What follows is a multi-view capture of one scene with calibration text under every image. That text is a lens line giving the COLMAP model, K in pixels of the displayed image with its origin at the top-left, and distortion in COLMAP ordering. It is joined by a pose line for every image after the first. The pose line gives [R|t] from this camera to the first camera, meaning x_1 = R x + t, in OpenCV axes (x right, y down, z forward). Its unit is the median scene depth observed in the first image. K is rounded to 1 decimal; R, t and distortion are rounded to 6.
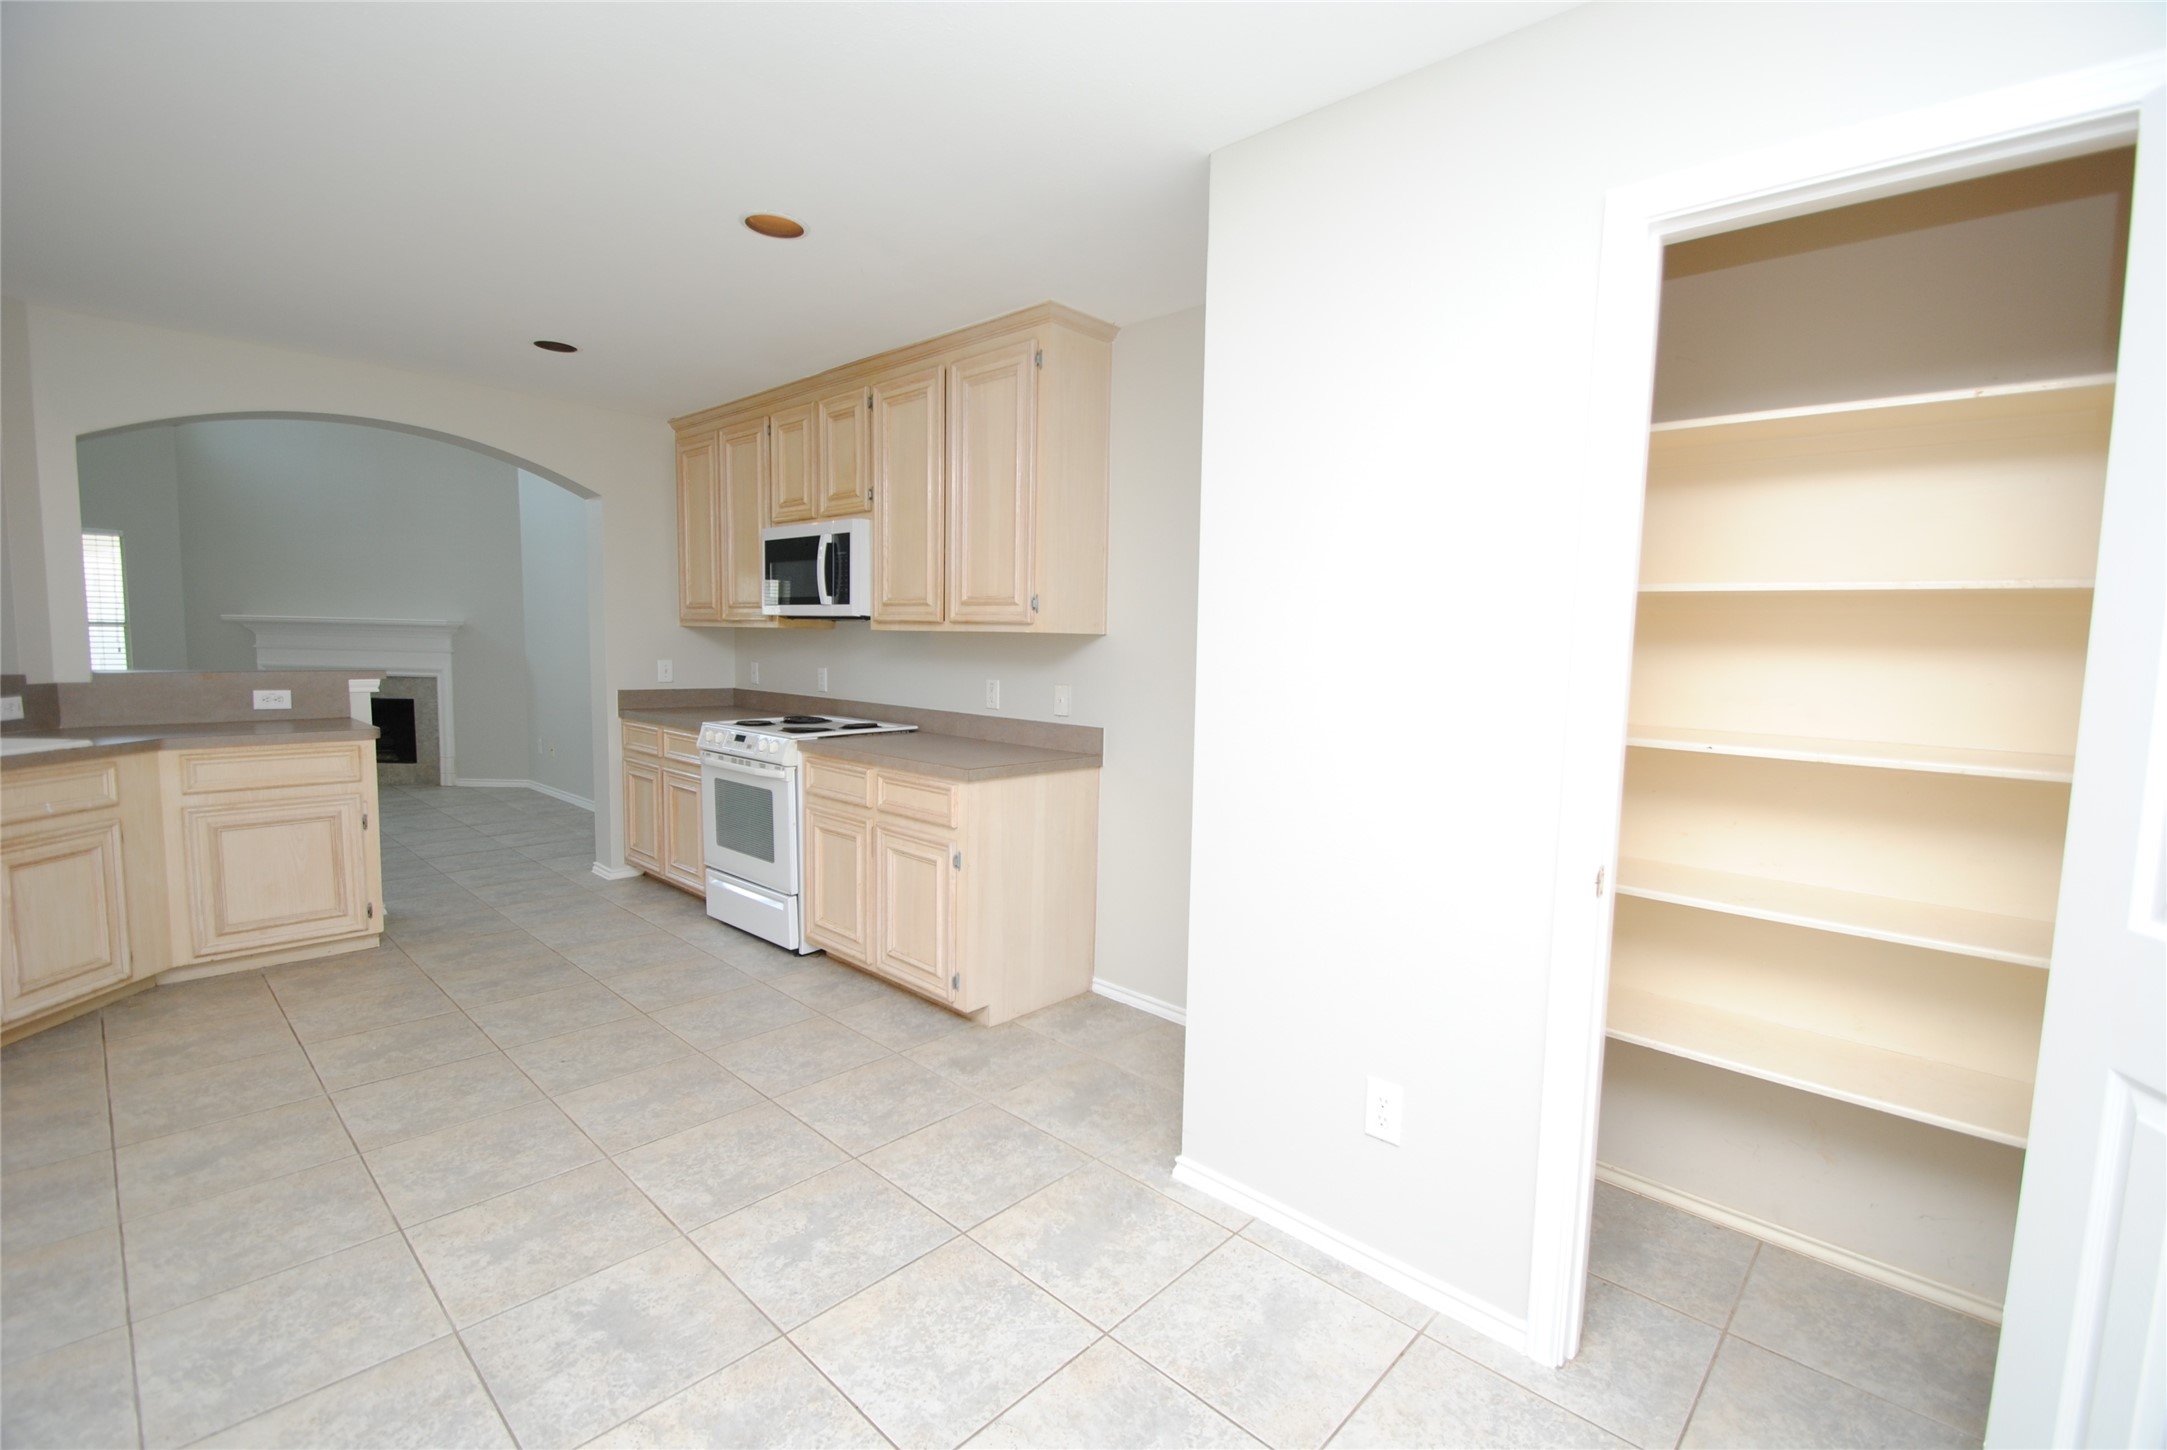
lens RADIAL K [[957.4, 0, 1094.0], [0, 957.4, 722.0], [0, 0, 1]] dist [-0.002091, -0.001636]
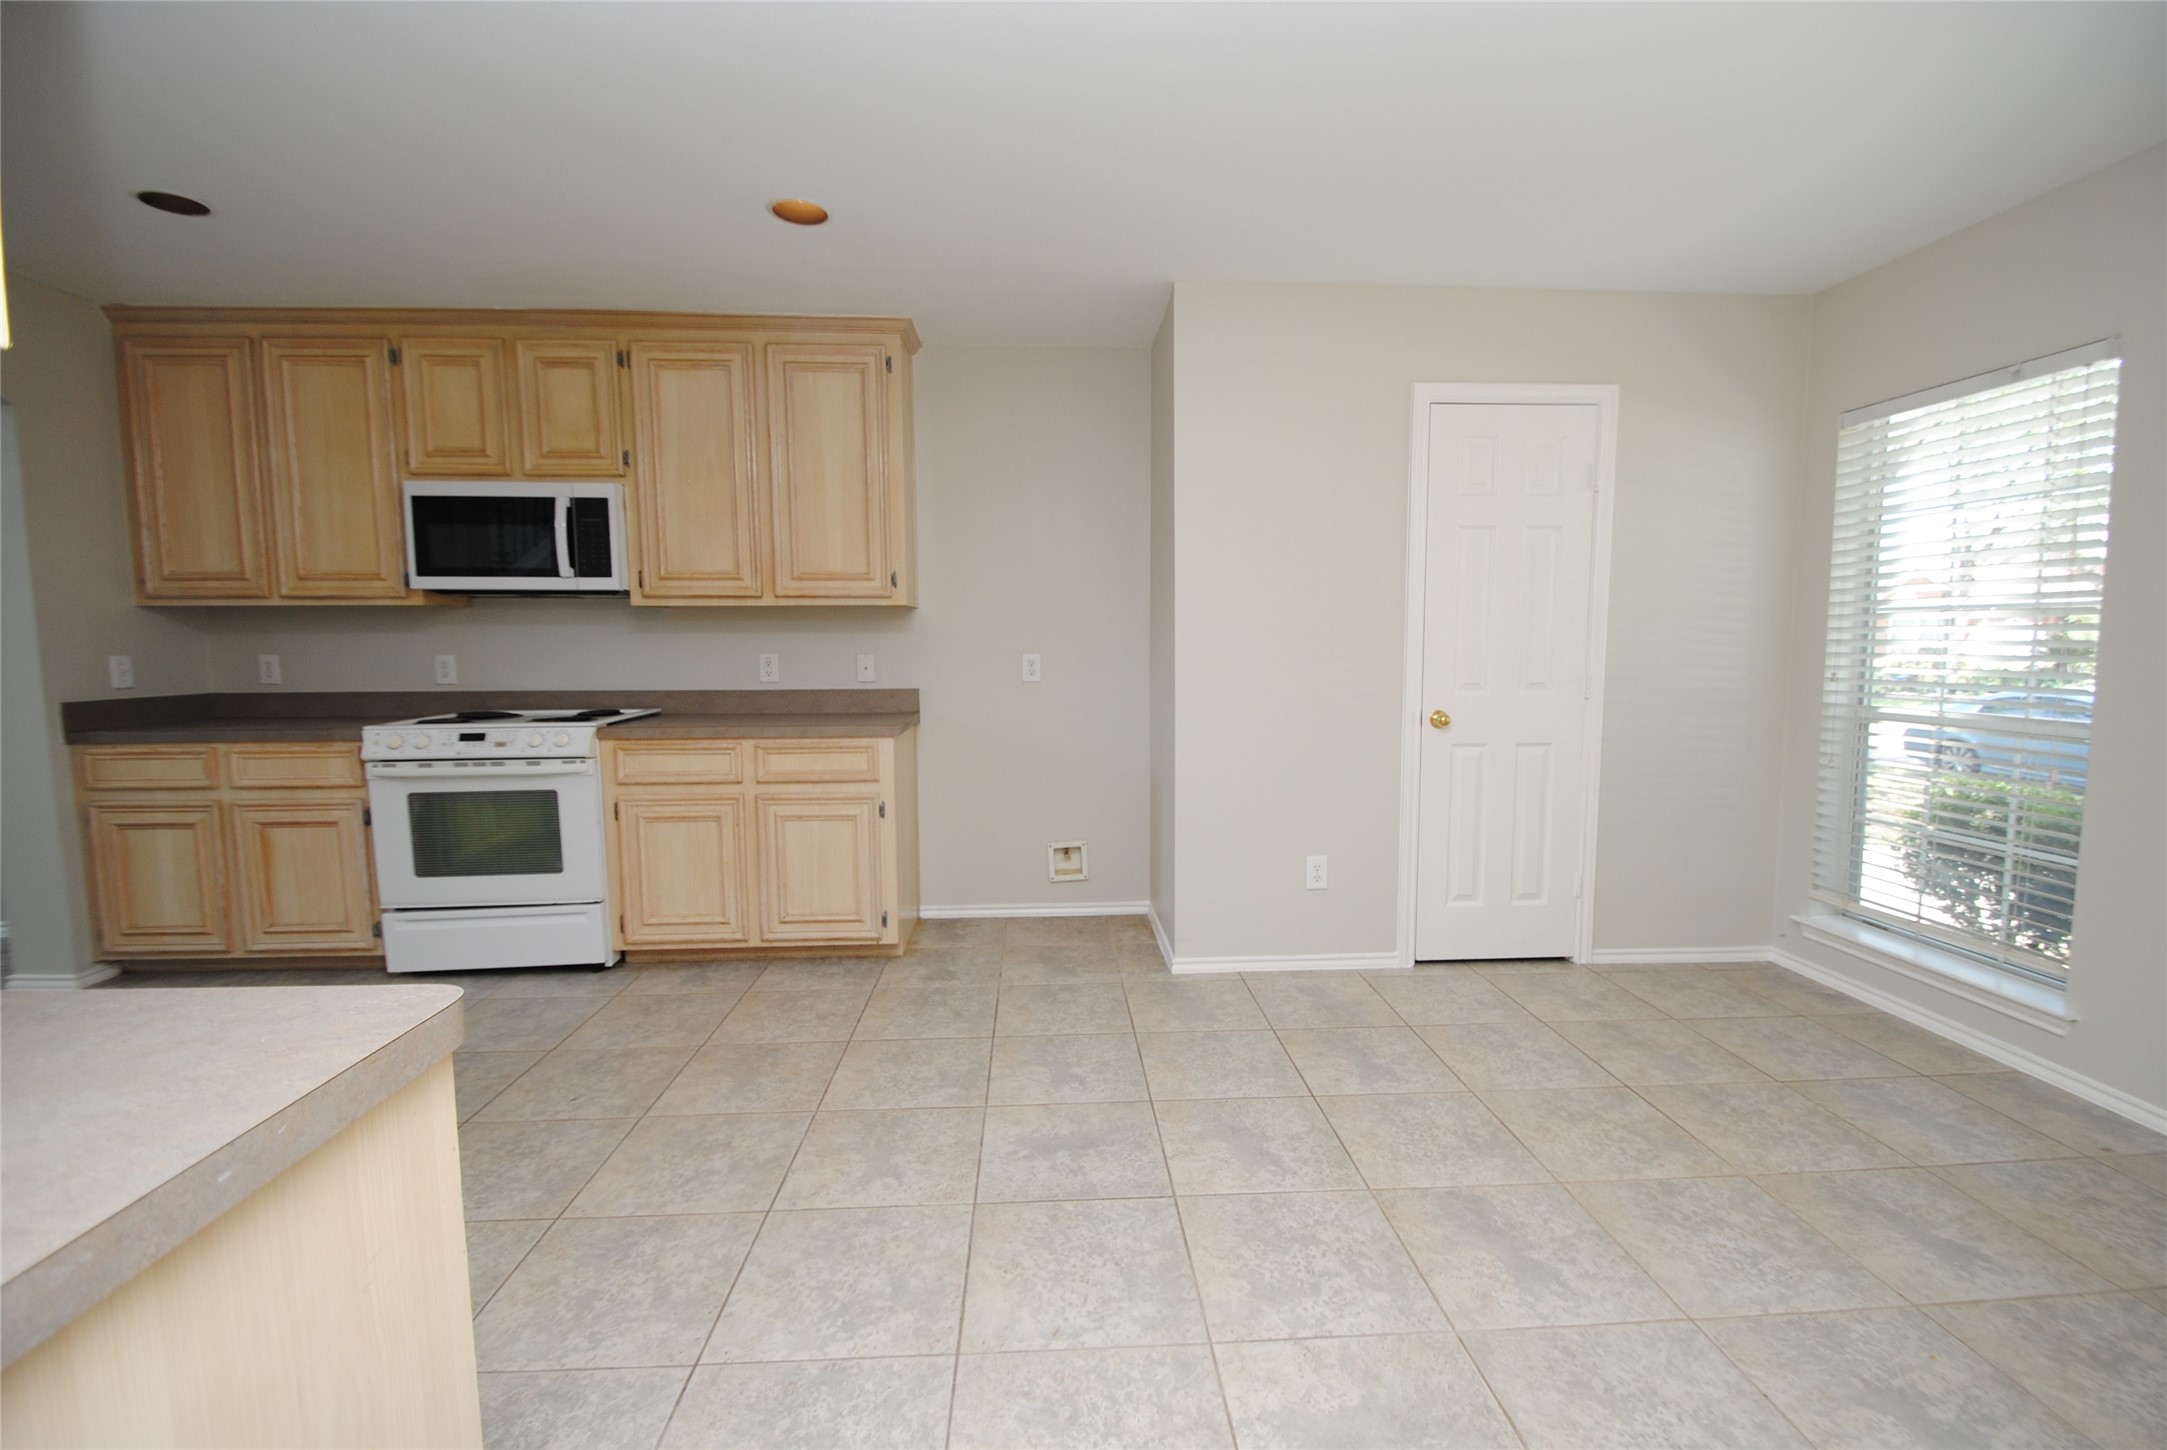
lens RADIAL K [[957.4, 0, 1092.4], [0, 957.4, 726.3], [0, 0, 1]] dist [-0.002091, -0.001636]
pose [[0.679546, -0.085292, 0.728658, -0.684222], [0.082785, 0.995790, 0.039356, 0.022513], [-0.728947, 0.033577, 0.683746, 0.054940]]
